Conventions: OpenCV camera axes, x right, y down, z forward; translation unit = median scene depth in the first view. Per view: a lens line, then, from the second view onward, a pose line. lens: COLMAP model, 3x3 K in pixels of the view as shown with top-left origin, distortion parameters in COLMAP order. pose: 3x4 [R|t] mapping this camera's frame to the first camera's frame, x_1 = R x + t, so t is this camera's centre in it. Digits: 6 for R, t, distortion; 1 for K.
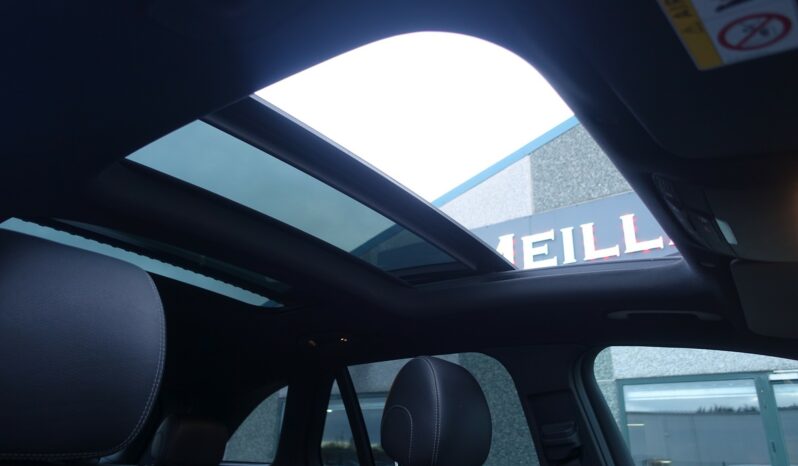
lens RADIAL K [[550.6, 0, 399.0], [0, 550.6, 233.0], [0, 0, 1]] dist [-0.012629, 0.002054]
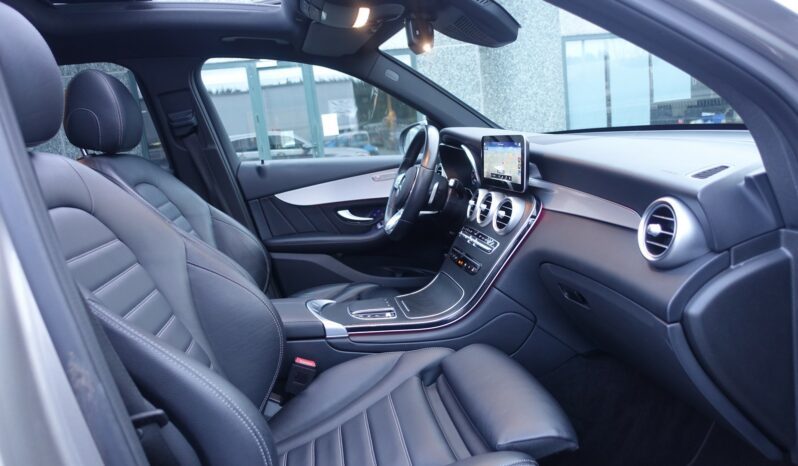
lens RADIAL K [[550.6, 0, 399.0], [0, 550.6, 233.0], [0, 0, 1]] dist [-0.012629, 0.002054]
pose [[0.661398, -0.245439, 0.708740, -0.302326], [-0.165115, 0.874115, 0.456794, -0.092853], [-0.731635, -0.419146, 0.537612, -0.239174]]
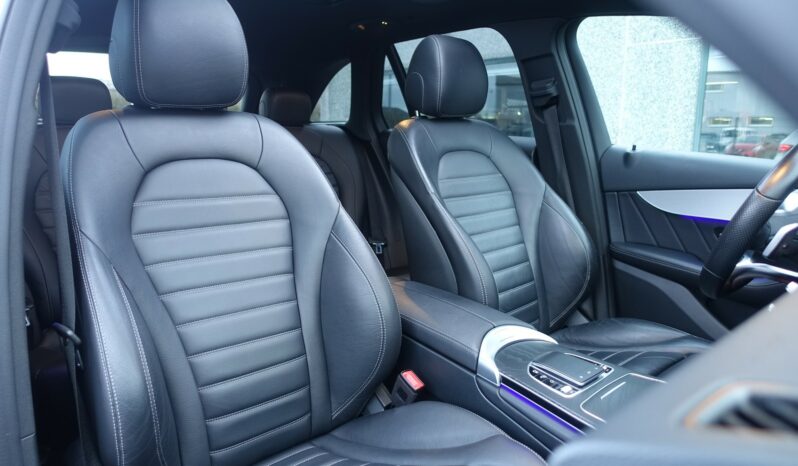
lens RADIAL K [[550.6, 0, 399.0], [0, 550.6, 233.0], [0, 0, 1]] dist [-0.012629, 0.002054]
pose [[0.986920, -0.005143, -0.161129, 0.107700], [0.092627, 0.836130, 0.540654, -0.065556], [0.131945, -0.548507, 0.825670, -0.238434]]
